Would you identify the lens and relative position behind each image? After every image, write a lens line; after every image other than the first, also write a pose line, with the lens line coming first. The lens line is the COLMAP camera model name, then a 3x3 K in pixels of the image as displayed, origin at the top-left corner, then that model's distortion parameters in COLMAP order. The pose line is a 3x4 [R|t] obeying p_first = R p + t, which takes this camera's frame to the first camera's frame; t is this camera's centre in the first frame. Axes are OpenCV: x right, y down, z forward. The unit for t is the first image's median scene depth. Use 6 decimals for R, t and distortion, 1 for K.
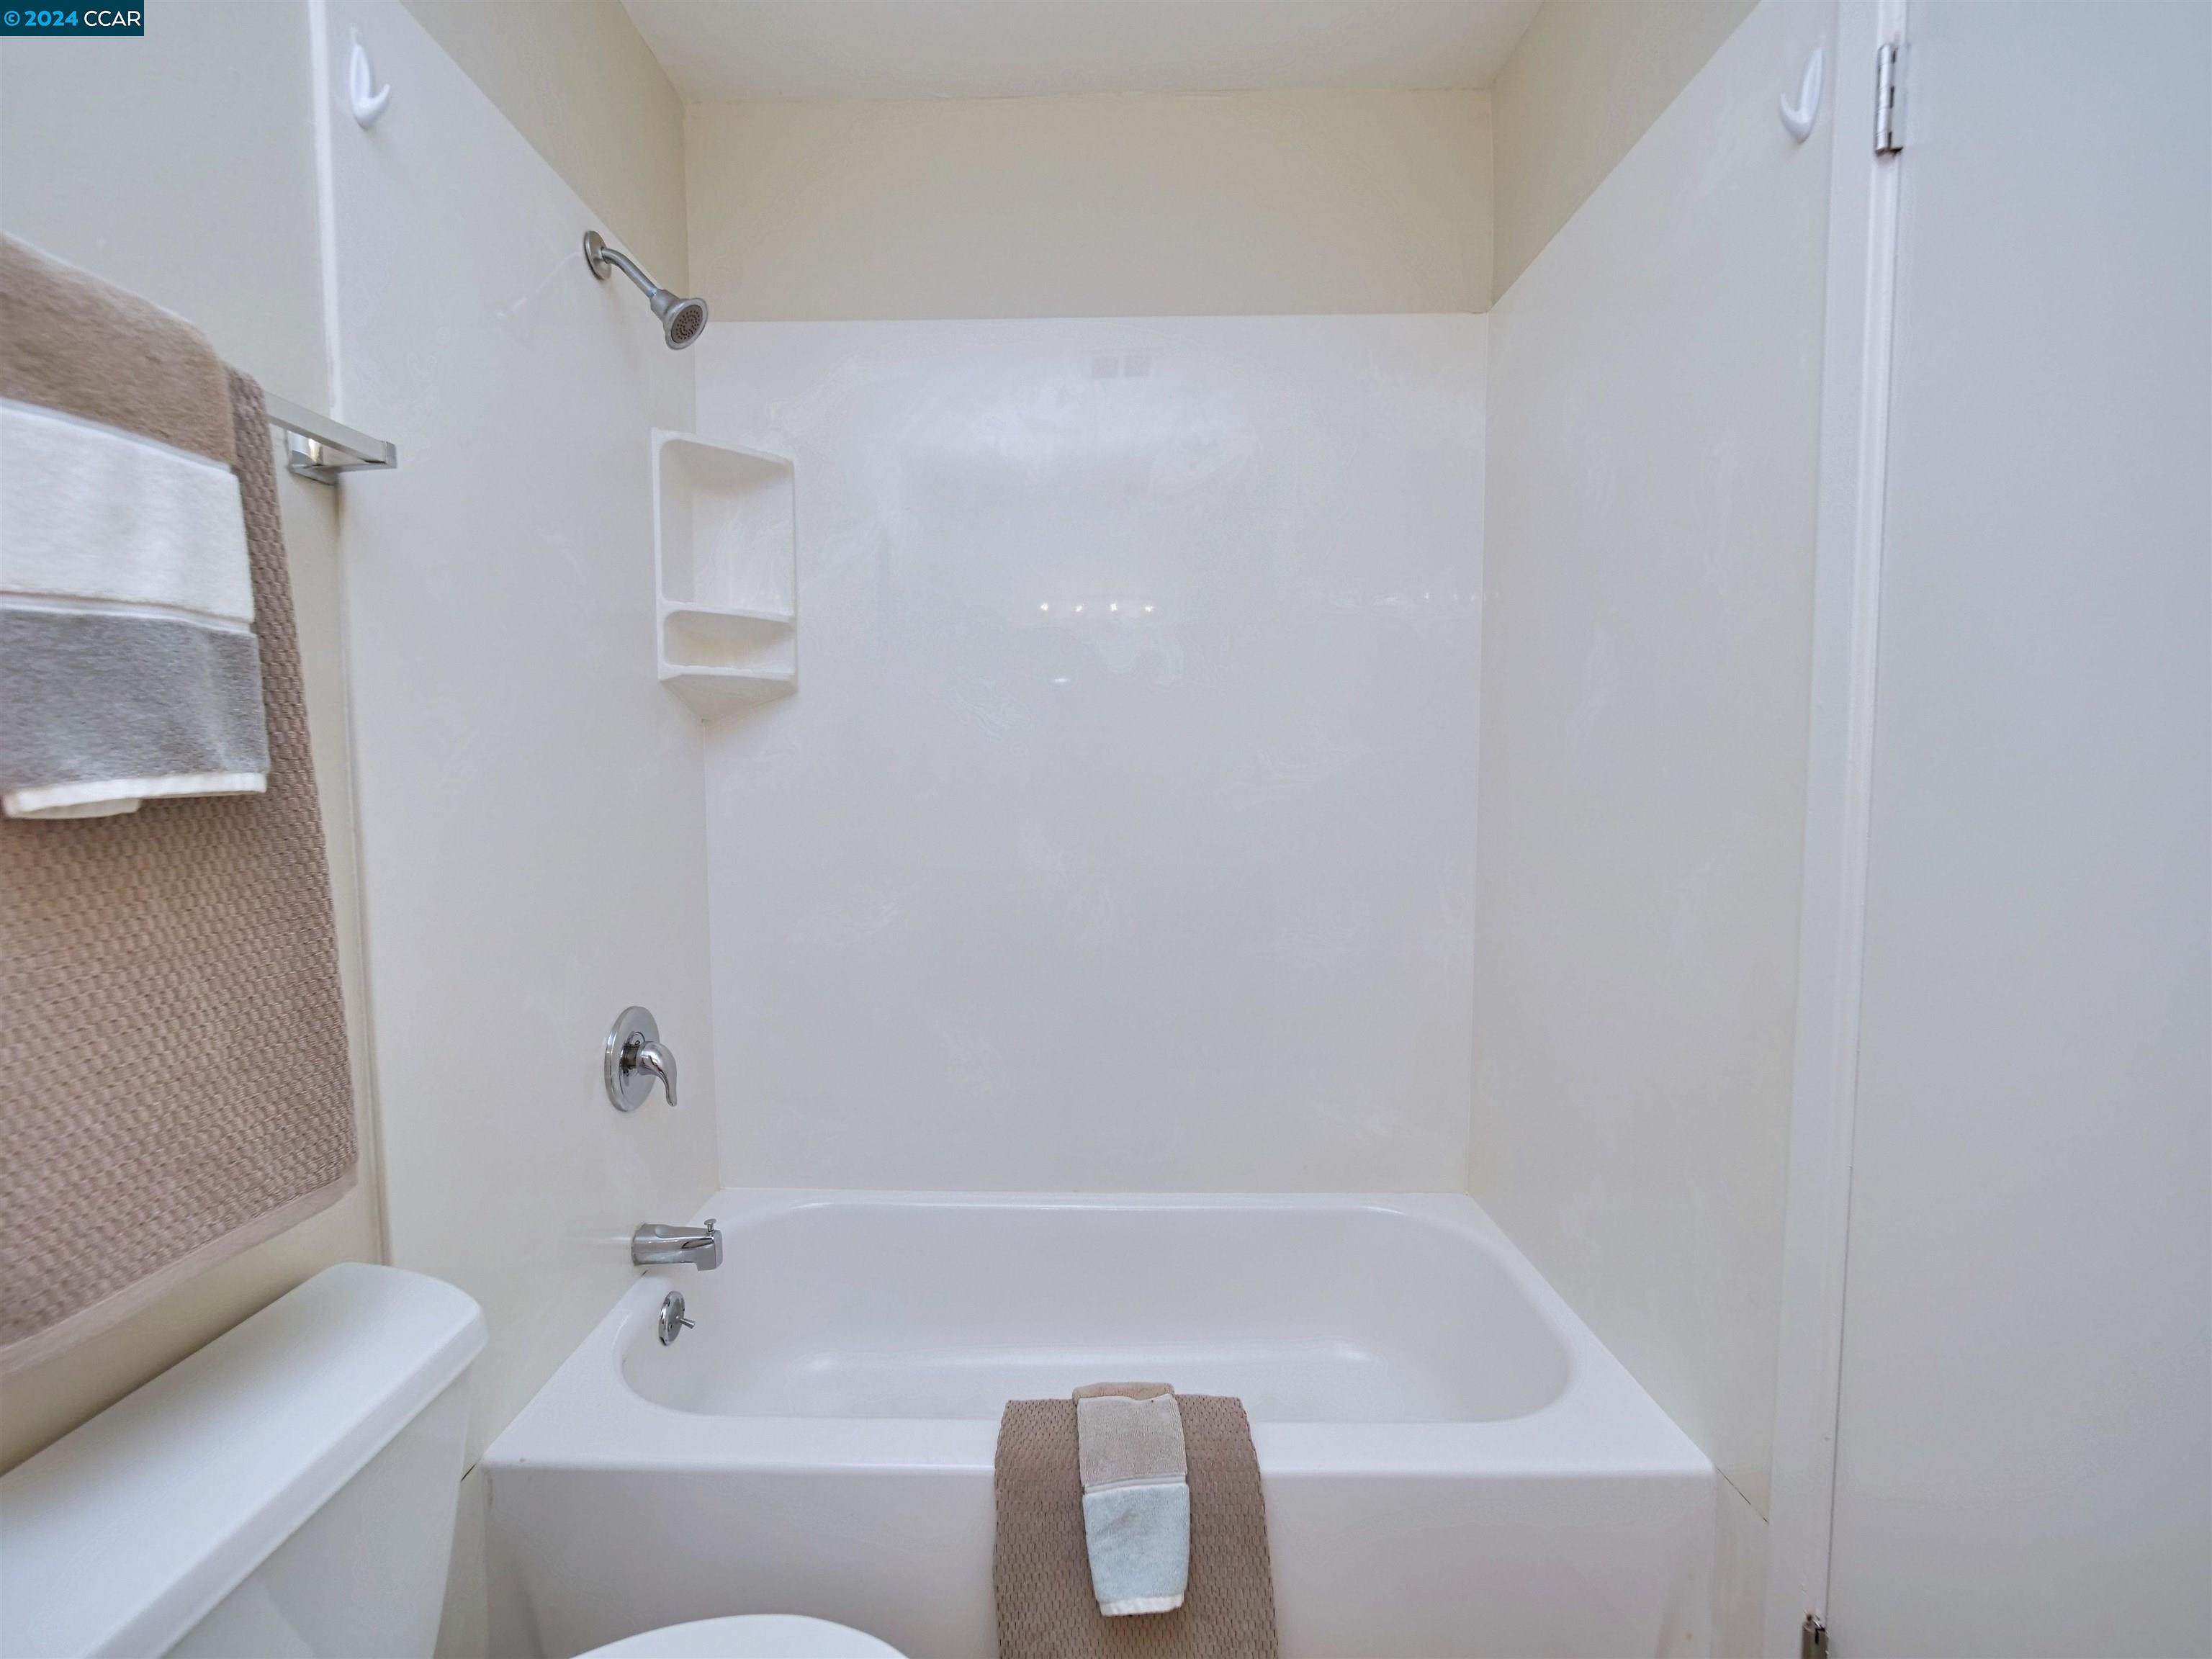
lens RADIAL K [[937.8, 0, 1082.1], [0, 937.8, 828.0], [0, 0, 1]] dist [-0.001242, -0.003375]
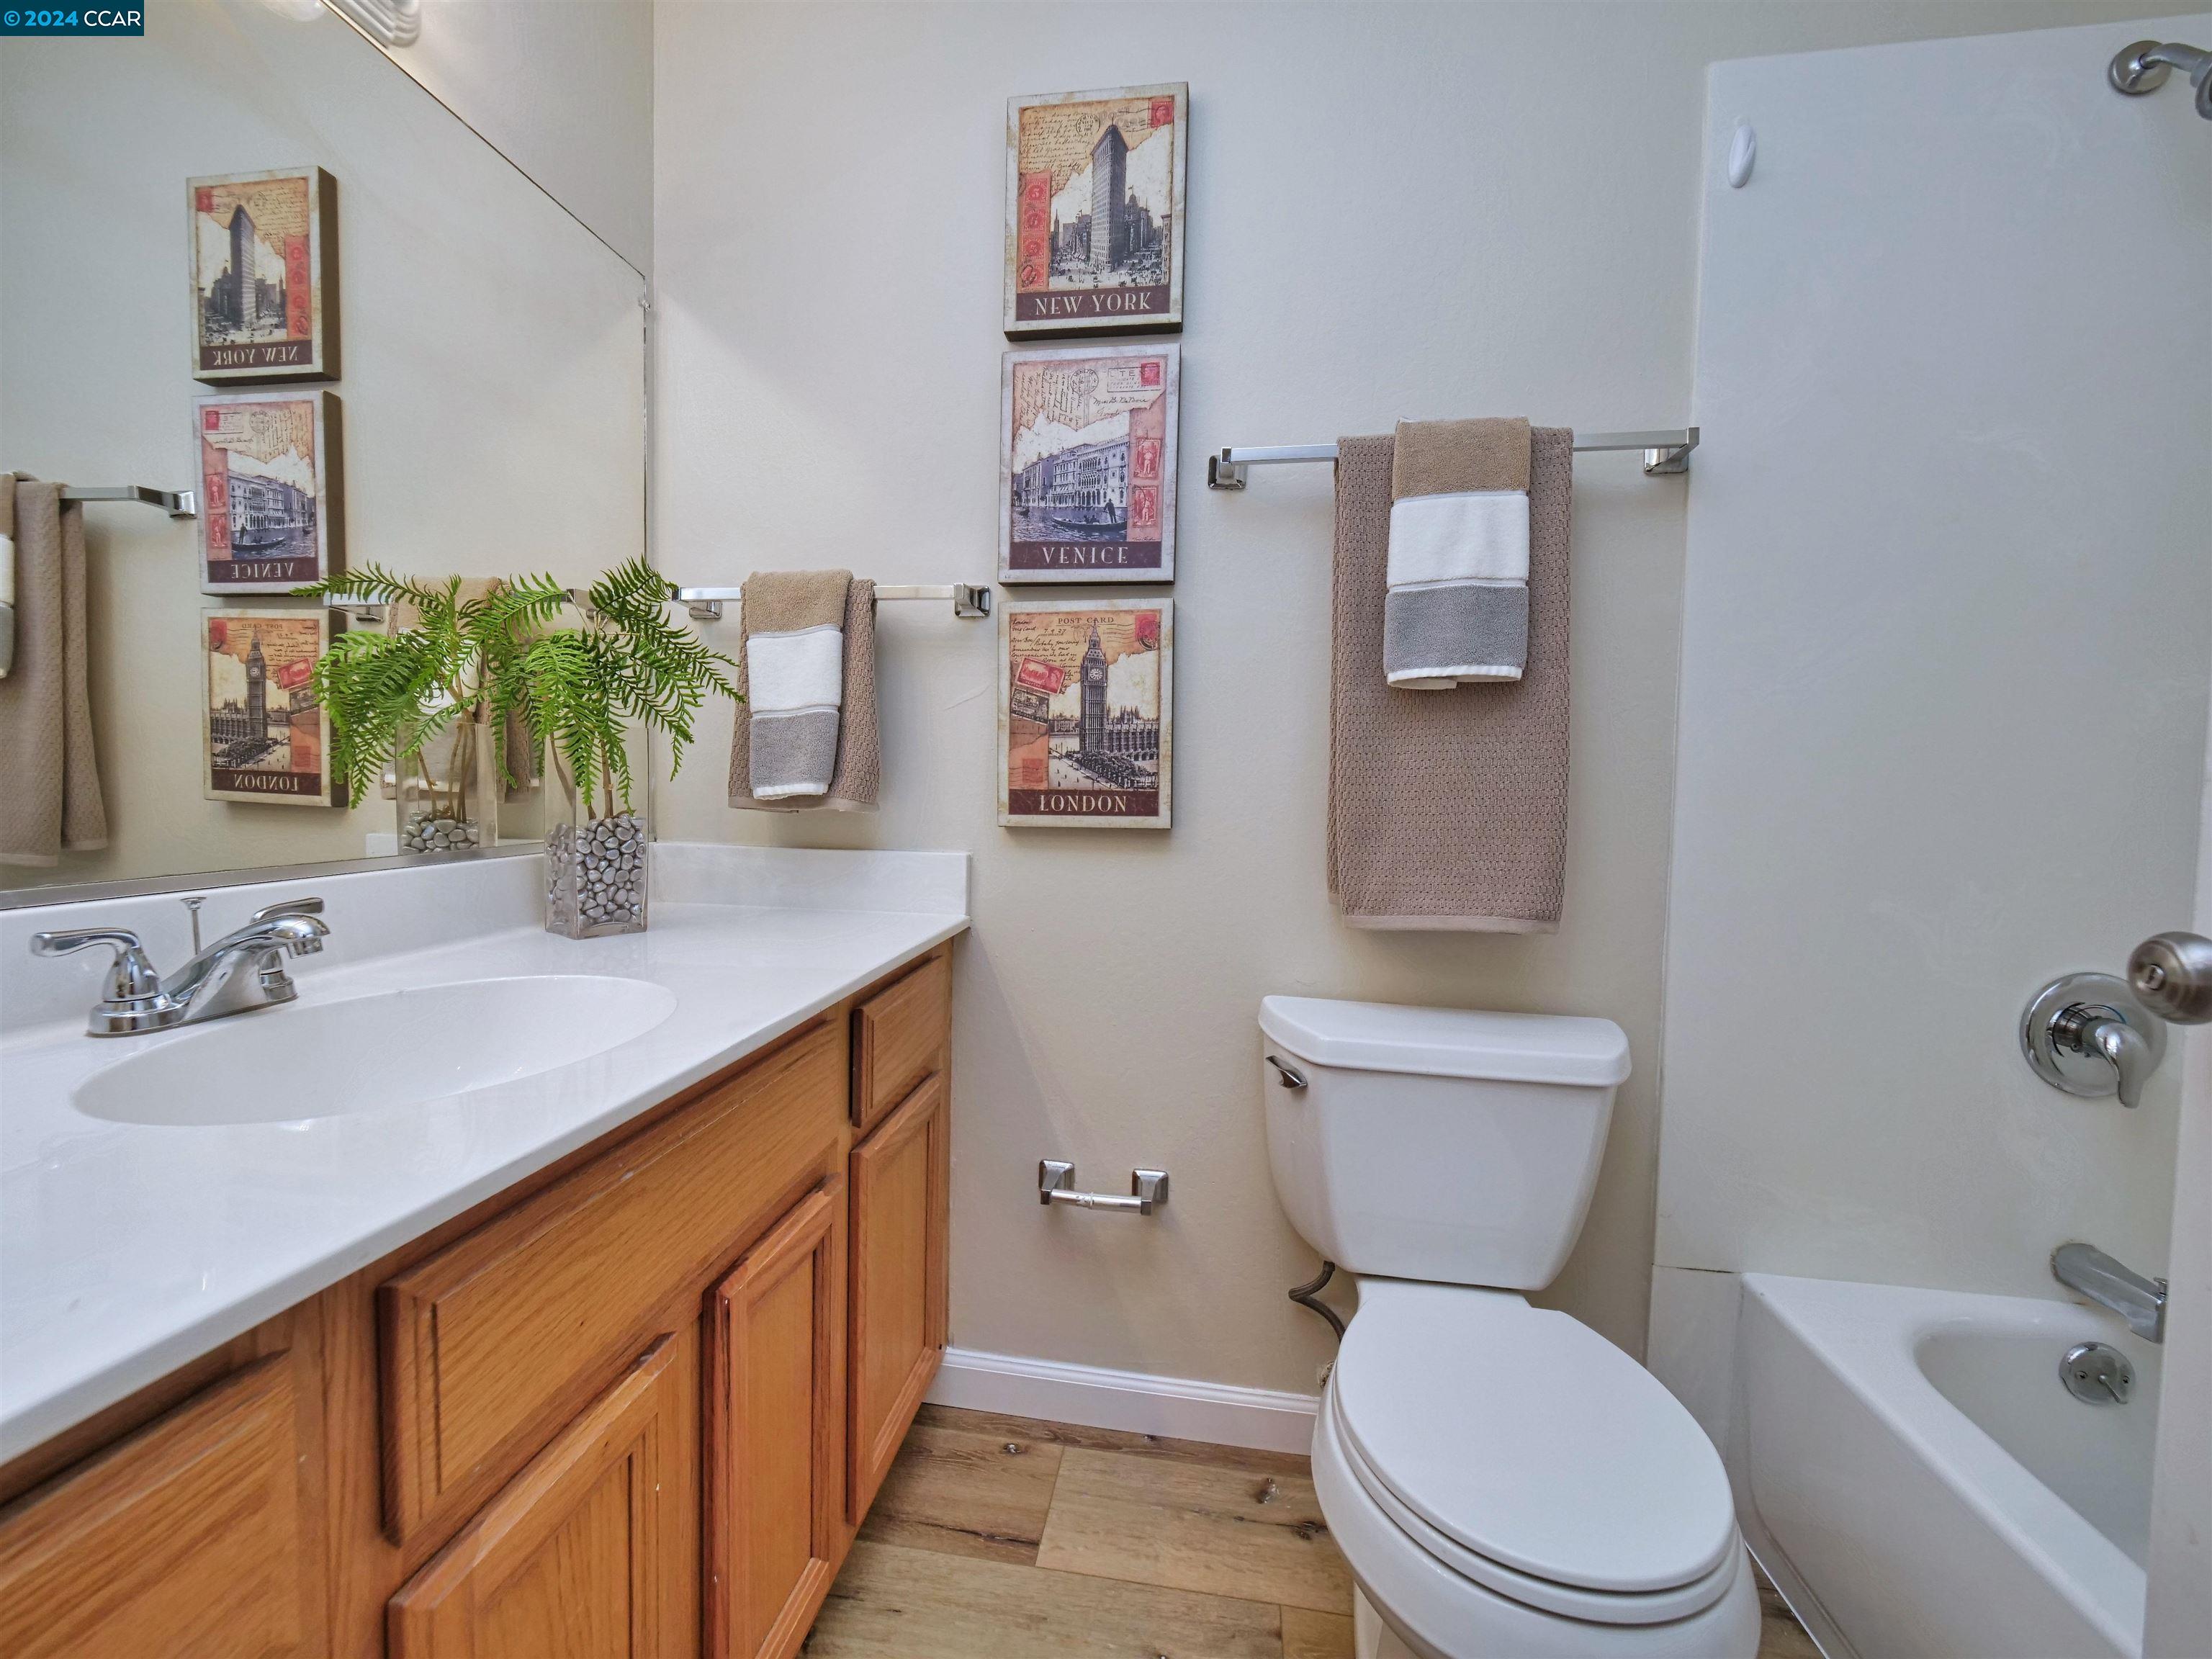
lens RADIAL K [[937.8, 0, 1082.1], [0, 937.8, 828.0], [0, 0, 1]] dist [-0.001242, -0.003375]
pose [[-0.146965, 0.050272, -0.987863, 0.944611], [-0.085203, 0.994352, 0.063278, 0.193208], [0.985465, 0.093468, -0.141852, 0.488219]]
